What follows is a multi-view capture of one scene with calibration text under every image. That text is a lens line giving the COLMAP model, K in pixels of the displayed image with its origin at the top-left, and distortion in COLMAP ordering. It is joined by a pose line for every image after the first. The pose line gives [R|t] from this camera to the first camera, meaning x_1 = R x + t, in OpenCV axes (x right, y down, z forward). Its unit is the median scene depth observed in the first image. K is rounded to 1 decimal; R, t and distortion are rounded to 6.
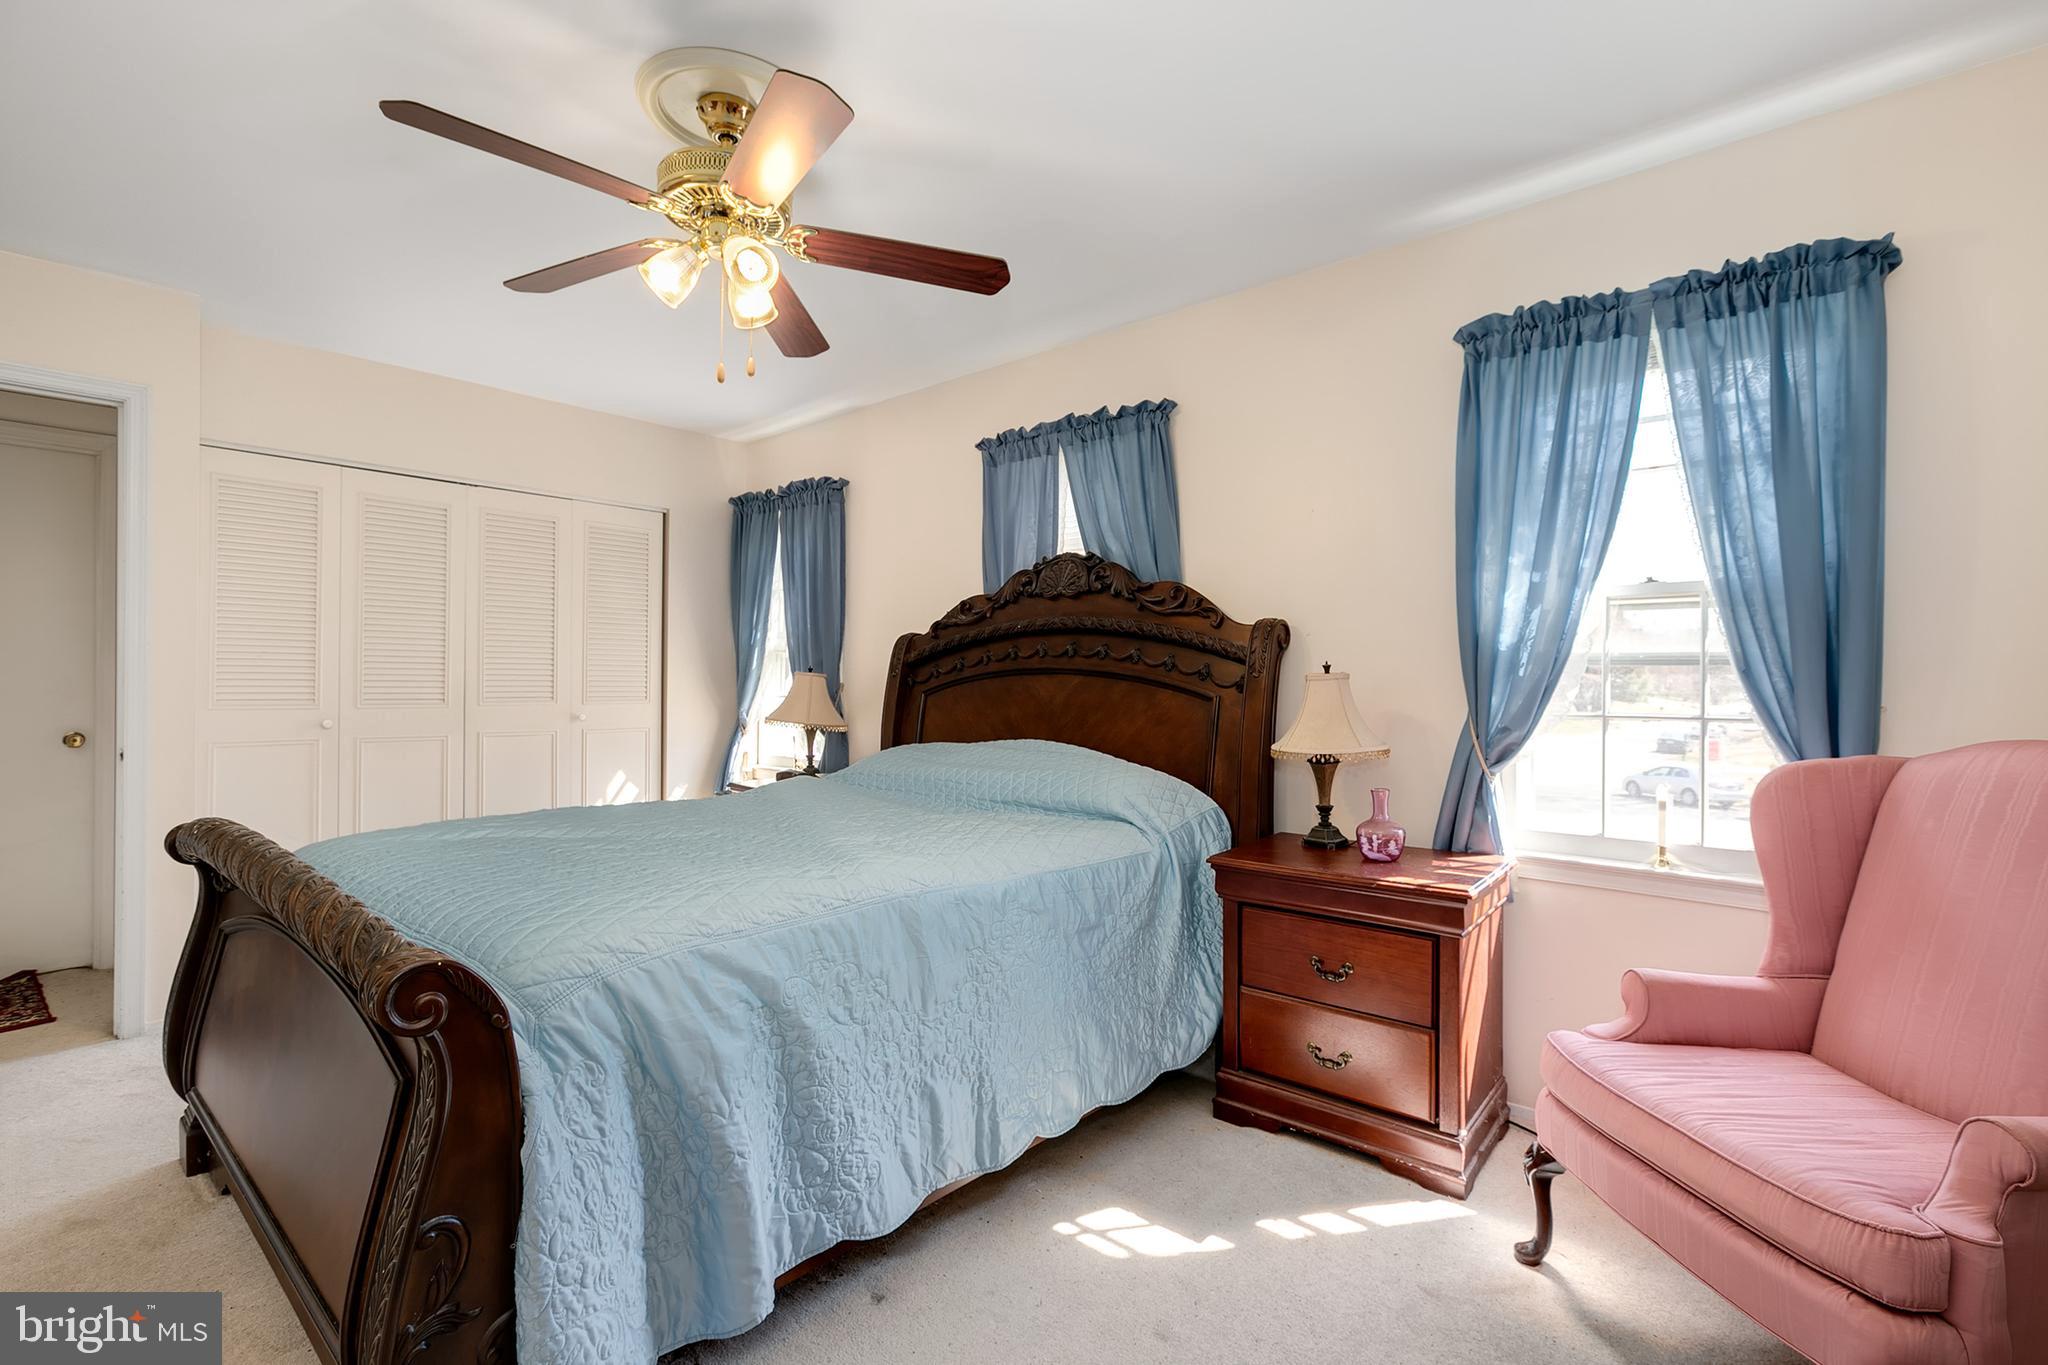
lens RADIAL K [[1059.2, 0, 1023.5], [0, 1059.2, 679.4], [0, 0, 1]] dist [-0.002299, -0.000017]
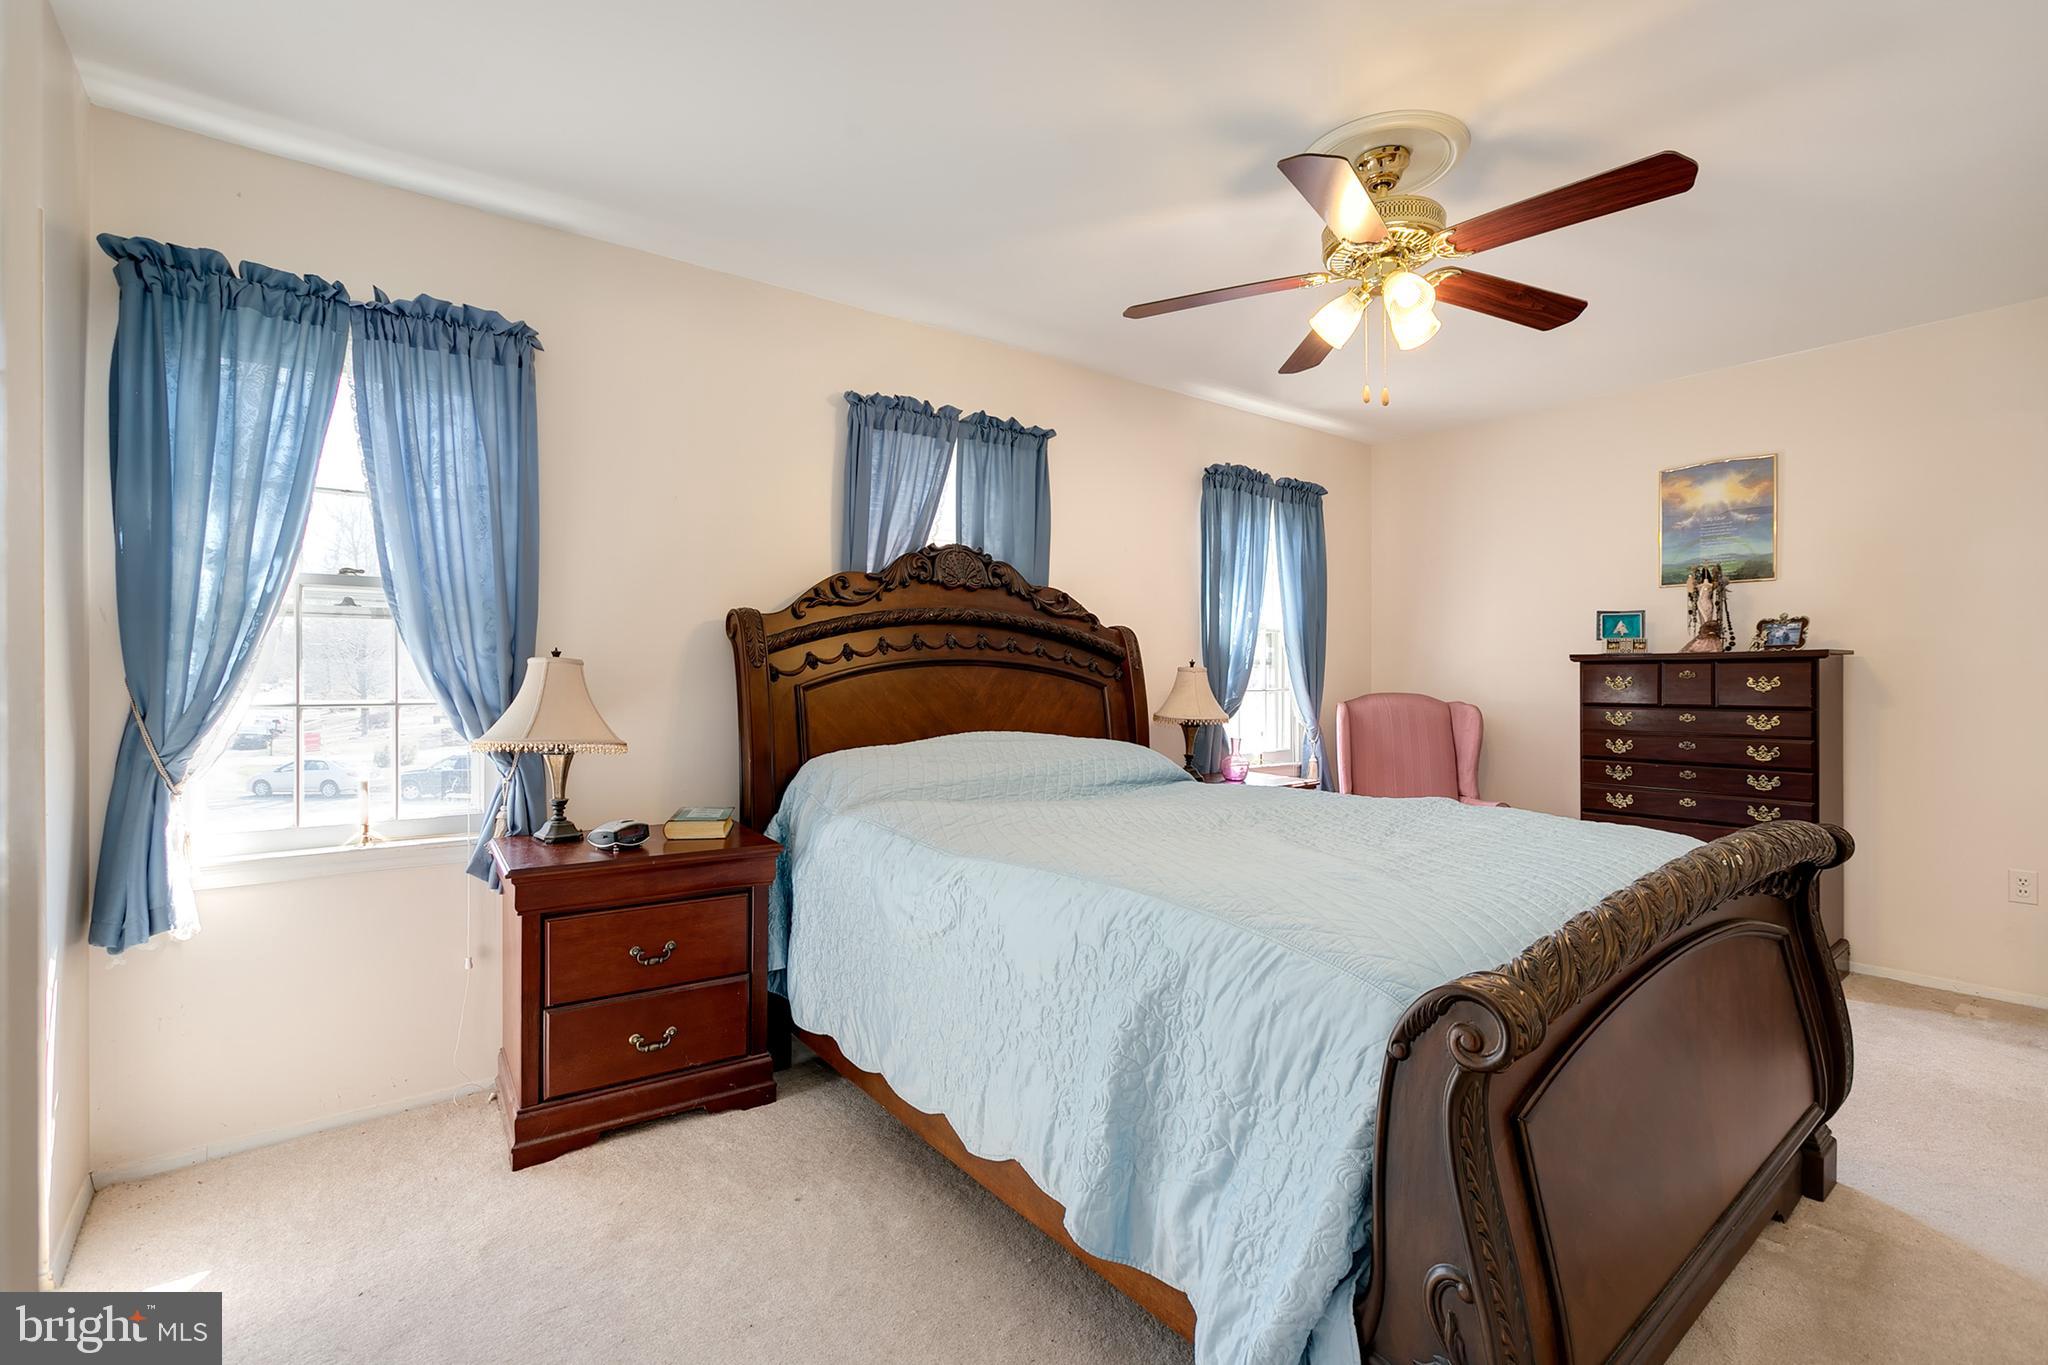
lens RADIAL K [[928.6, 0, 1016.8], [0, 928.6, 681.3], [0, 0, 1]] dist [-0.029130, 0.015500]
pose [[0.135253, -0.010681, 0.990754, -0.796578], [-0.003654, 0.999930, 0.011279, 0.000824], [-0.990804, -0.005146, 0.135204, 0.798677]]
